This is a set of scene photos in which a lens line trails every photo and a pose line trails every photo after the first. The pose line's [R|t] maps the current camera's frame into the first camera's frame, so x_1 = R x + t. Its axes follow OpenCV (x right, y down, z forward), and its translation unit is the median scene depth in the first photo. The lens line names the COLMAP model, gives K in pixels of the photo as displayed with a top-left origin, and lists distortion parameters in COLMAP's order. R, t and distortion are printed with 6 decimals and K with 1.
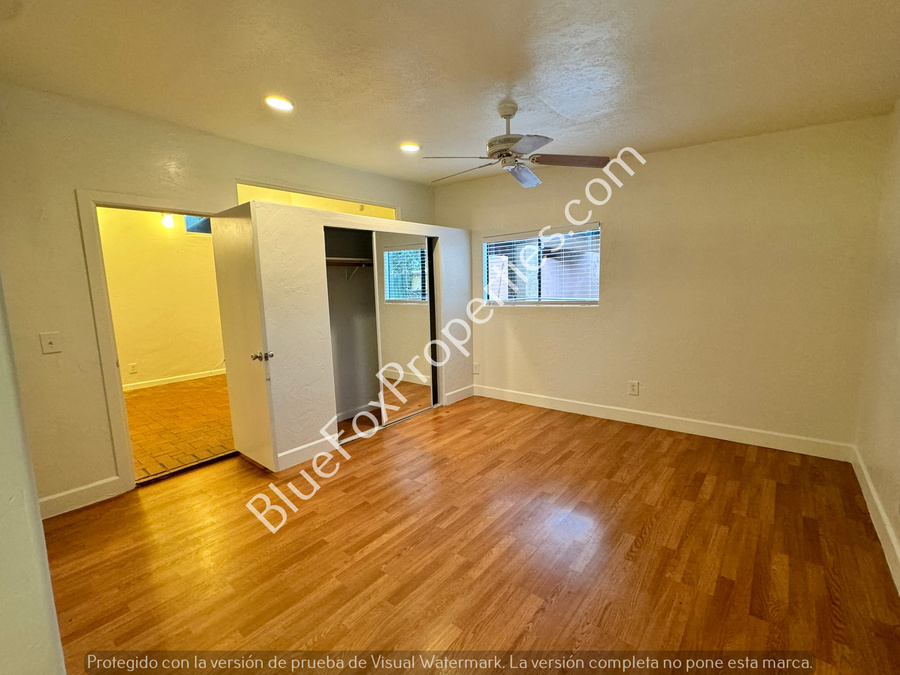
lens RADIAL K [[395.7, 0, 451.2], [0, 395.7, 337.7], [0, 0, 1]] dist [0.004550, 0.000075]
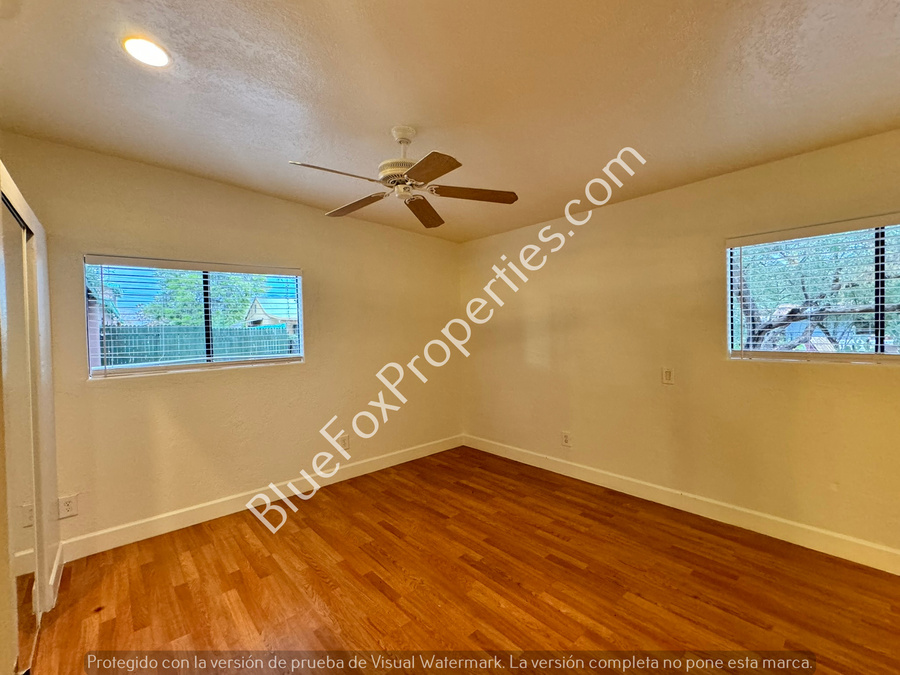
lens RADIAL K [[395.7, 0, 451.1], [0, 395.7, 337.3], [0, 0, 1]] dist [0.004550, 0.000075]
pose [[0.160209, 0.009281, 0.987039, -0.531854], [0.146046, 0.988727, -0.033002, -0.067925], [-0.976219, 0.149440, 0.157048, 0.624996]]
